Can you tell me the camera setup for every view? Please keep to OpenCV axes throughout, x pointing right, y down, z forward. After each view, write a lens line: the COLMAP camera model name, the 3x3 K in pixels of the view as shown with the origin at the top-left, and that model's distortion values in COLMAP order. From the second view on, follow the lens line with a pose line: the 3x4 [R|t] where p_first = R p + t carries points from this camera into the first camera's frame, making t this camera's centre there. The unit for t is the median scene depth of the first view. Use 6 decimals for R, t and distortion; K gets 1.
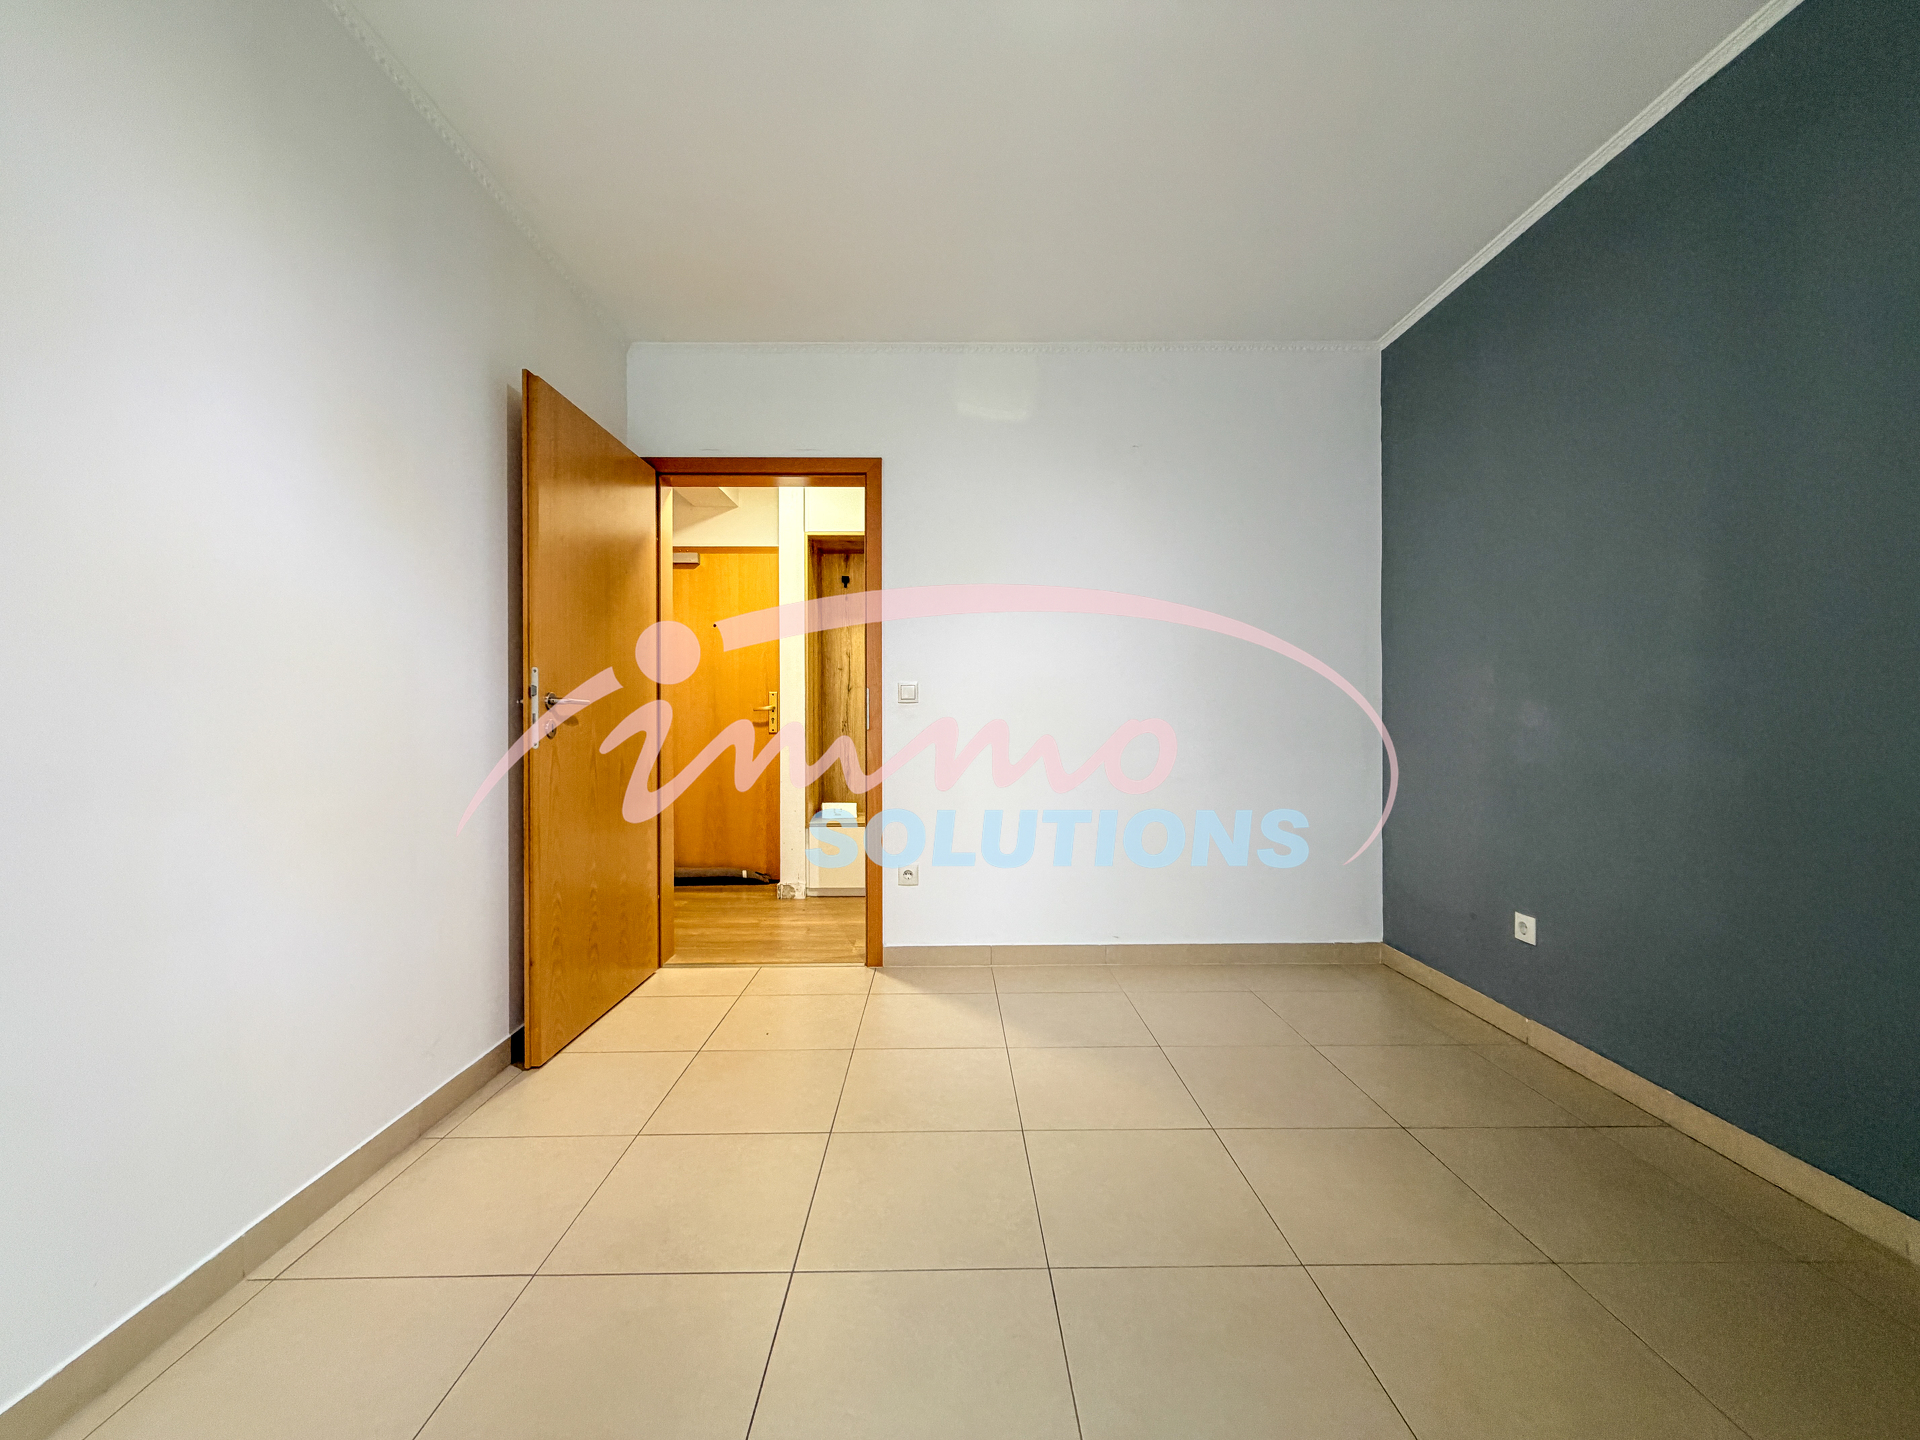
lens RADIAL K [[766.0, 0, 953.5], [0, 766.0, 720.0], [0, 0, 1]] dist [-0.000301, 0.000517]
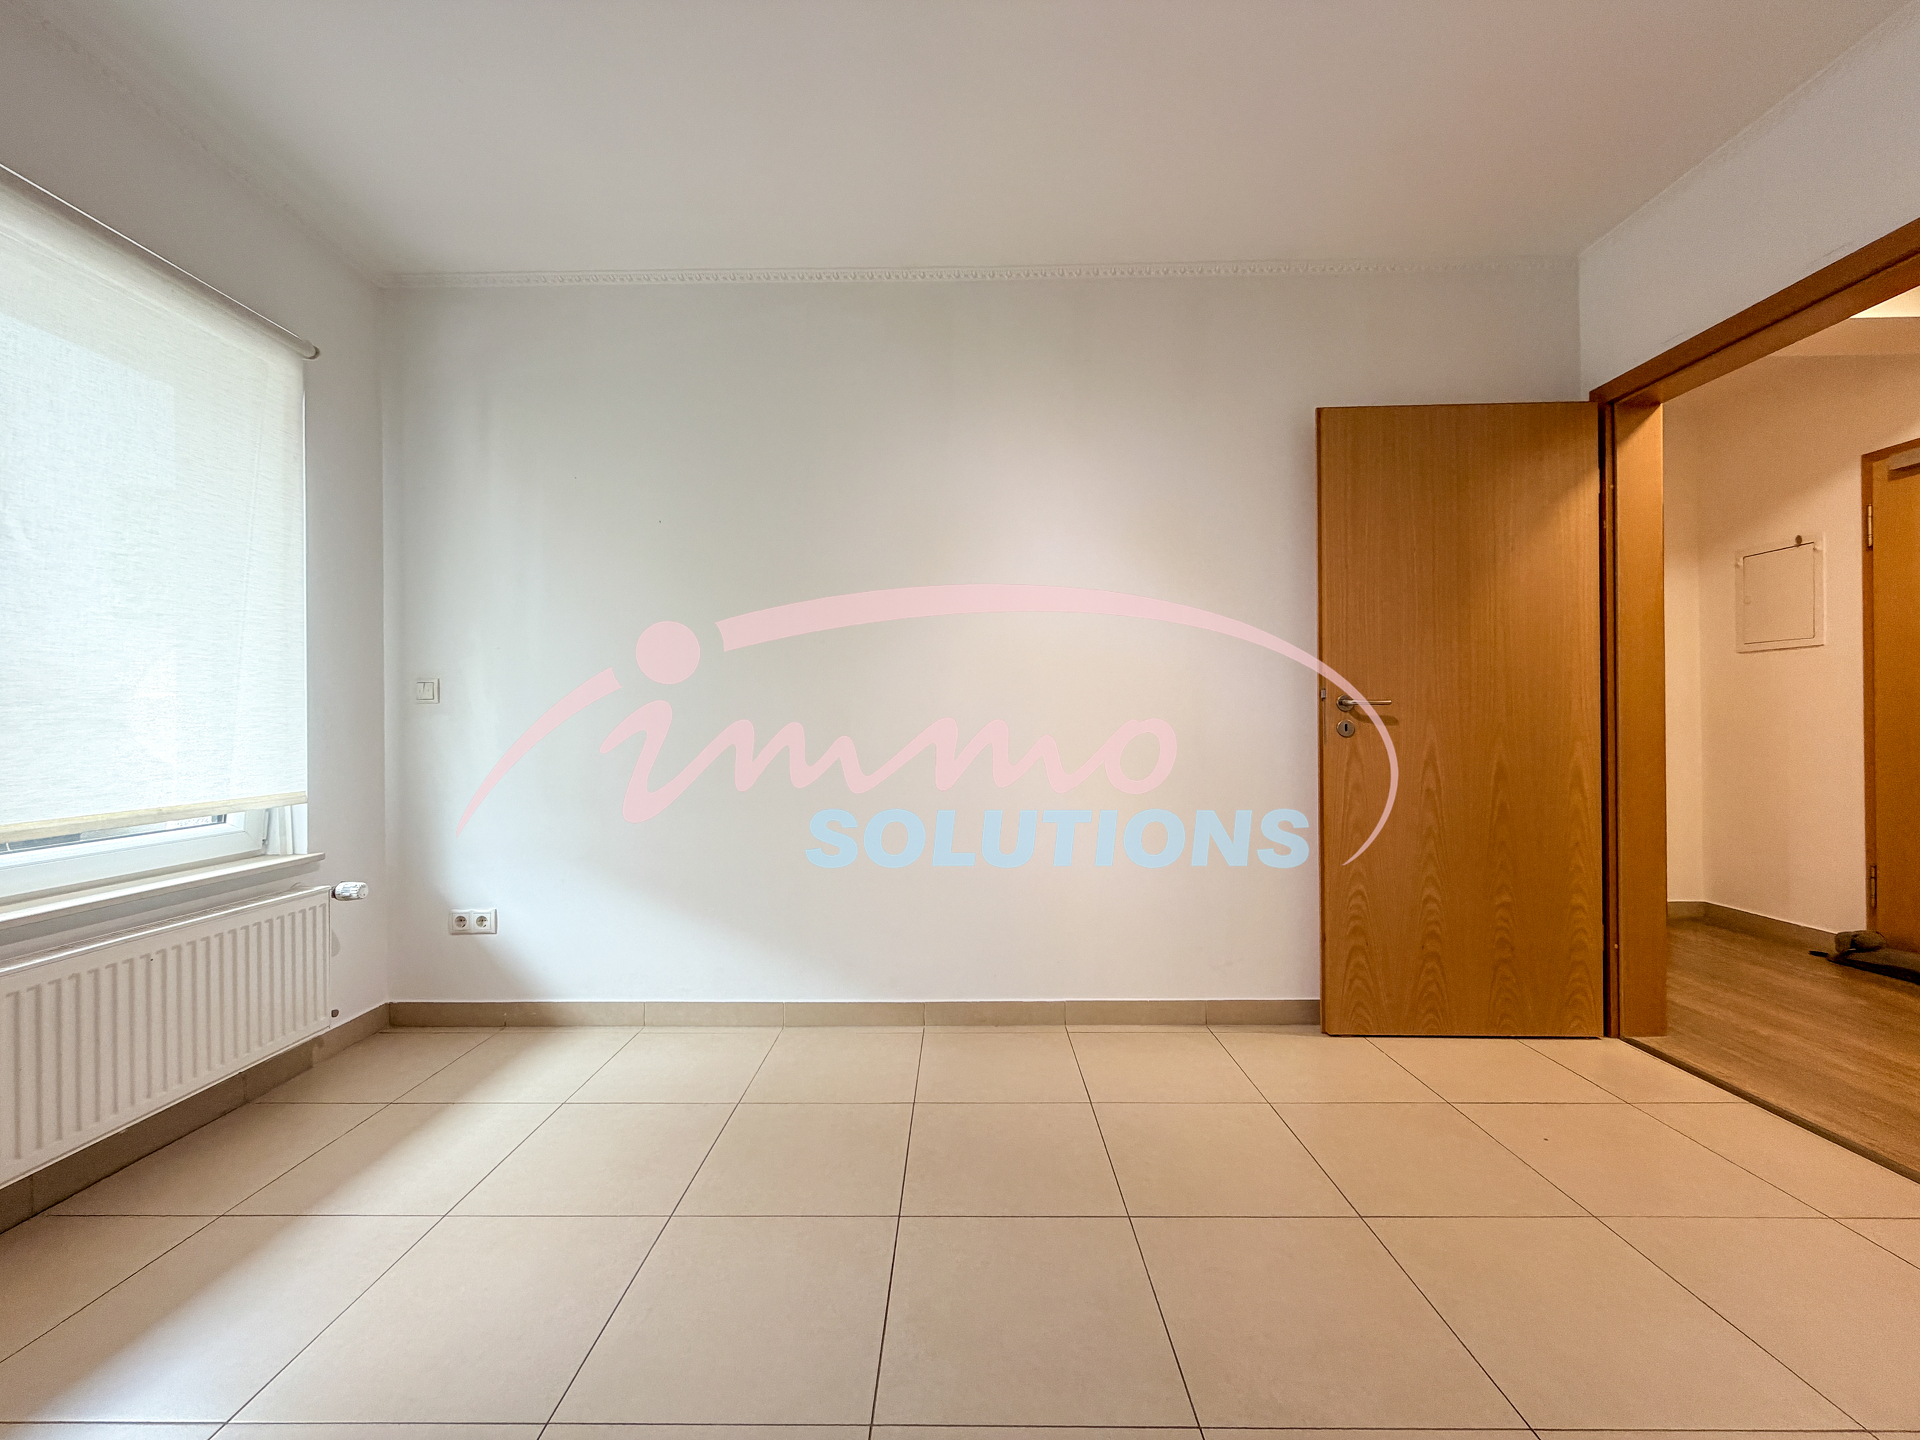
lens RADIAL K [[766.0, 0, 953.5], [0, 766.0, 720.0], [0, 0, 1]] dist [-0.000301, 0.000517]
pose [[-0.038803, -0.002985, -0.999242, 0.555922], [0.004466, 0.999985, -0.003161, 0.001200], [0.999237, -0.004585, -0.038789, 0.482879]]
